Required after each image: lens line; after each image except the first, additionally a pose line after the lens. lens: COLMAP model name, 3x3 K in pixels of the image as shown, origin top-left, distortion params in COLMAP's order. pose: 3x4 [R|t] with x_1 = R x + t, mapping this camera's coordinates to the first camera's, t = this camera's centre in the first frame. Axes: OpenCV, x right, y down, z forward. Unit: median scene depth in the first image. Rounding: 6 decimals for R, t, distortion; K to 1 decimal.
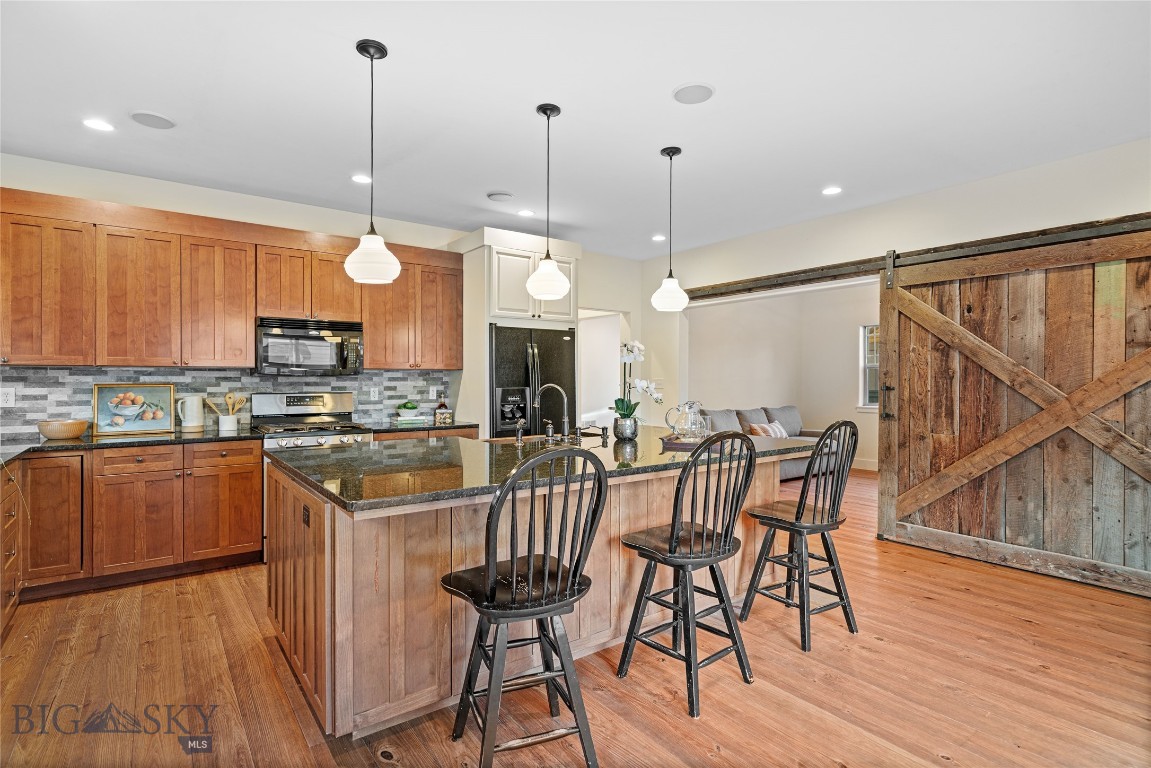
lens RADIAL K [[562.4, 0, 575.9], [0, 562.4, 381.5], [0, 0, 1]] dist [0.000191, 0.000017]
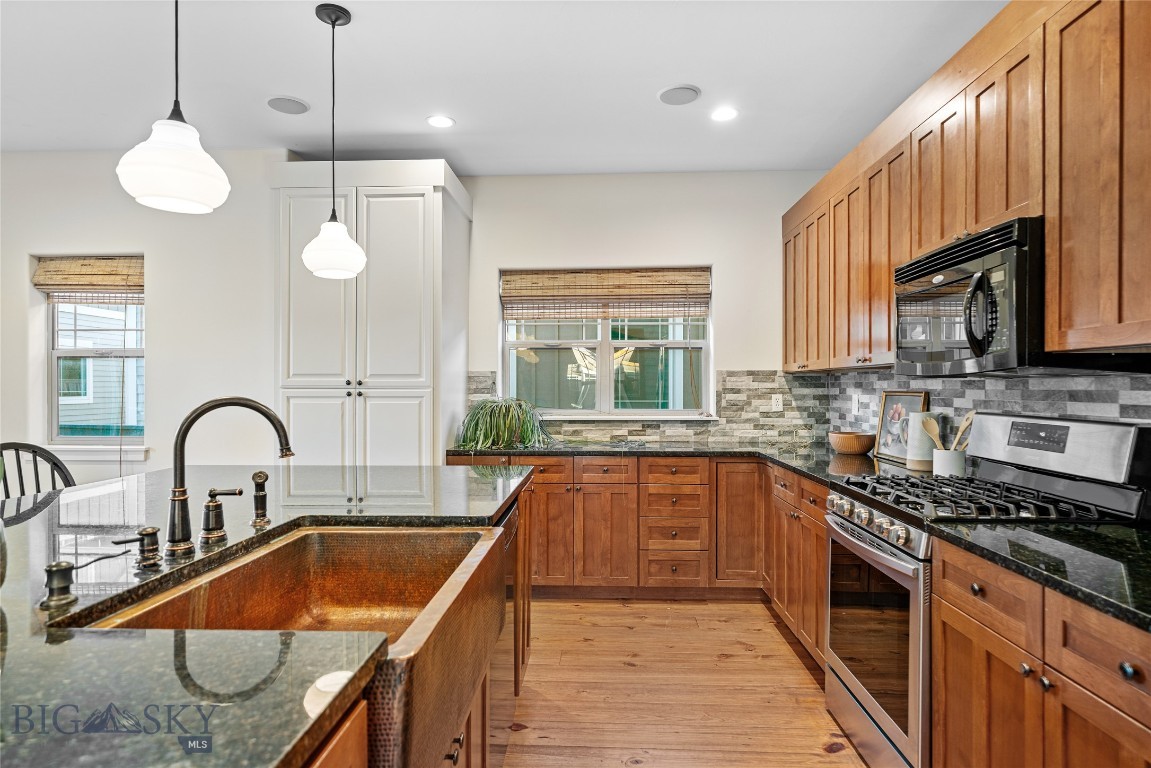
lens RADIAL K [[633.5, 0, 578.0], [0, 633.5, 384.2], [0, 0, 1]] dist [0.000157, -0.000011]
pose [[-0.624842, -0.007070, -0.780719, 0.114048], [-0.011091, 0.999938, -0.000178, 0.000138], [0.780672, 0.008548, -0.624882, 1.289041]]
